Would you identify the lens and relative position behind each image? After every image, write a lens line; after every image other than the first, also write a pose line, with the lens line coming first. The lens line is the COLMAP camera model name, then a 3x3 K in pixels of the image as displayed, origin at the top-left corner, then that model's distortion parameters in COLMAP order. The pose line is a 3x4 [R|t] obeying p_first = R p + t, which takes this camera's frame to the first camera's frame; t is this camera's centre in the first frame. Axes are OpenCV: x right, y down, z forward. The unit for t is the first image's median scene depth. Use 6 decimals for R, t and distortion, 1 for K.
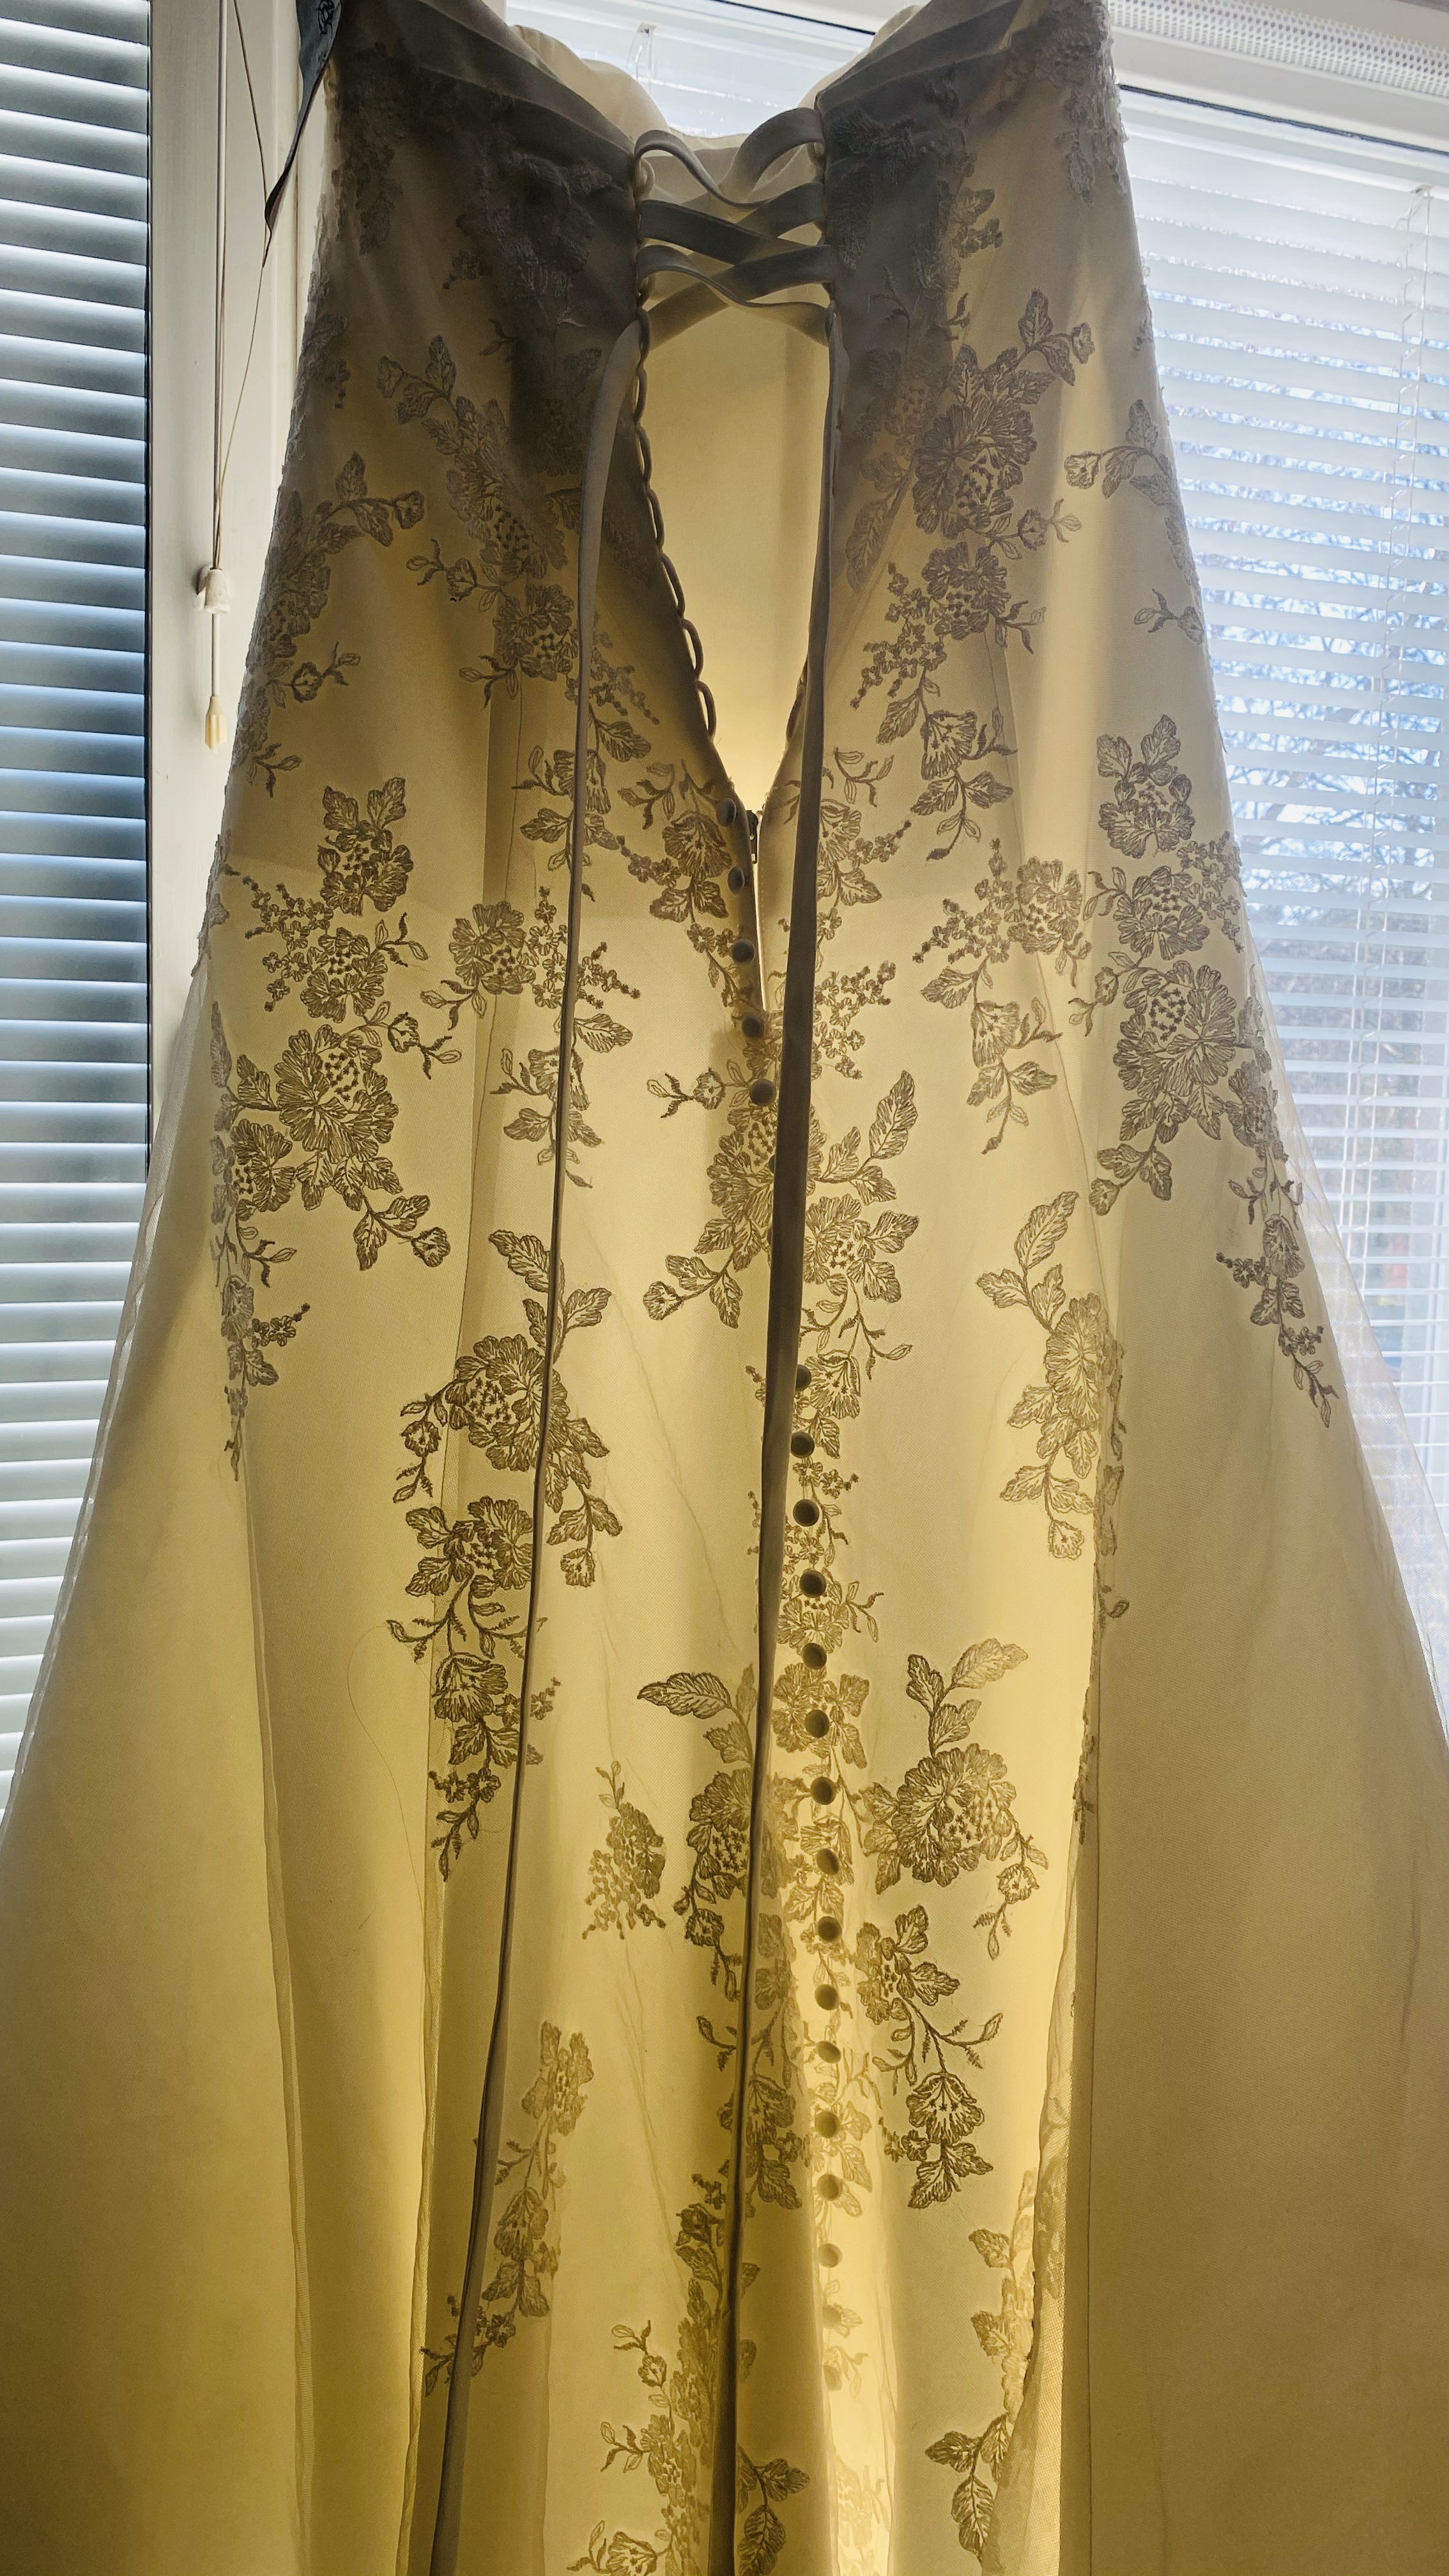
lens RADIAL K [[1994.8, 0, 724.5], [0, 1994.8, 1288.0], [0, 0, 1]] dist [0.147926, -0.308844]
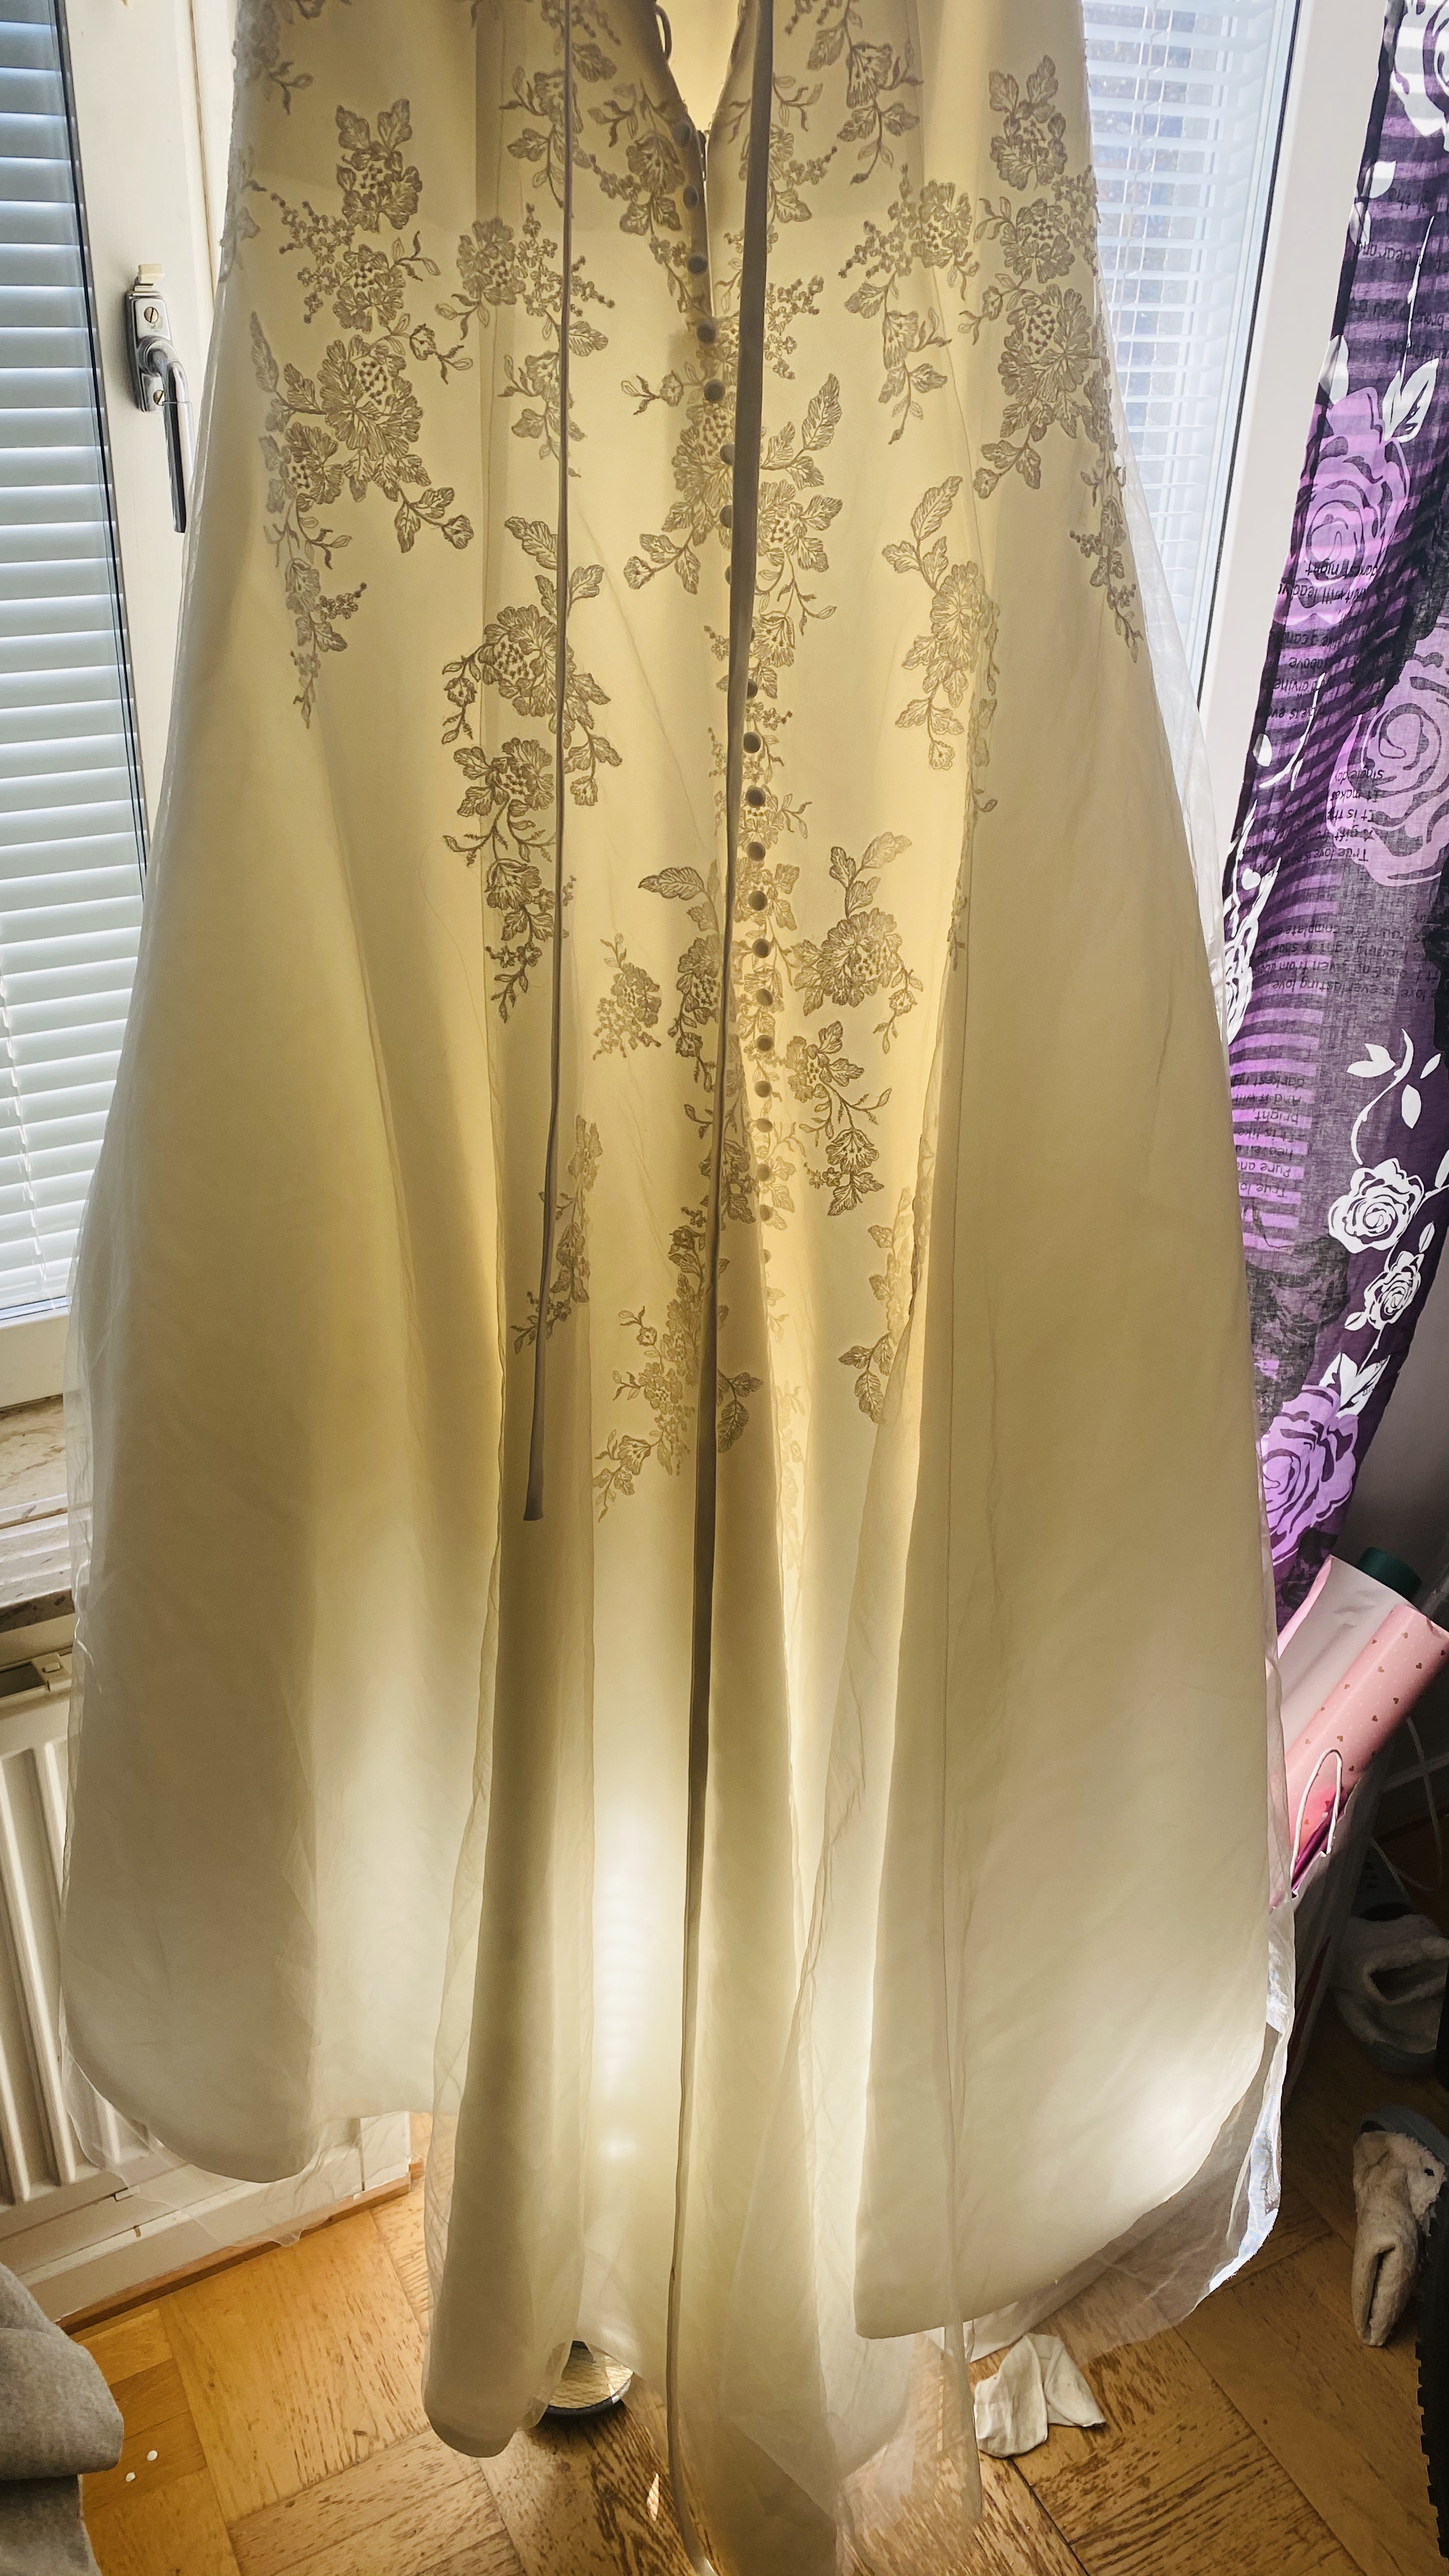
lens RADIAL K [[2003.2, 0, 724.5], [0, 2003.2, 1288.0], [0, 0, 1]] dist [0.004817, -0.000777]
pose [[0.985423, -0.076773, 0.151812, -0.208179], [0.012185, 0.921941, 0.387139, -0.067963], [-0.169683, -0.379646, 0.909438, -0.339489]]
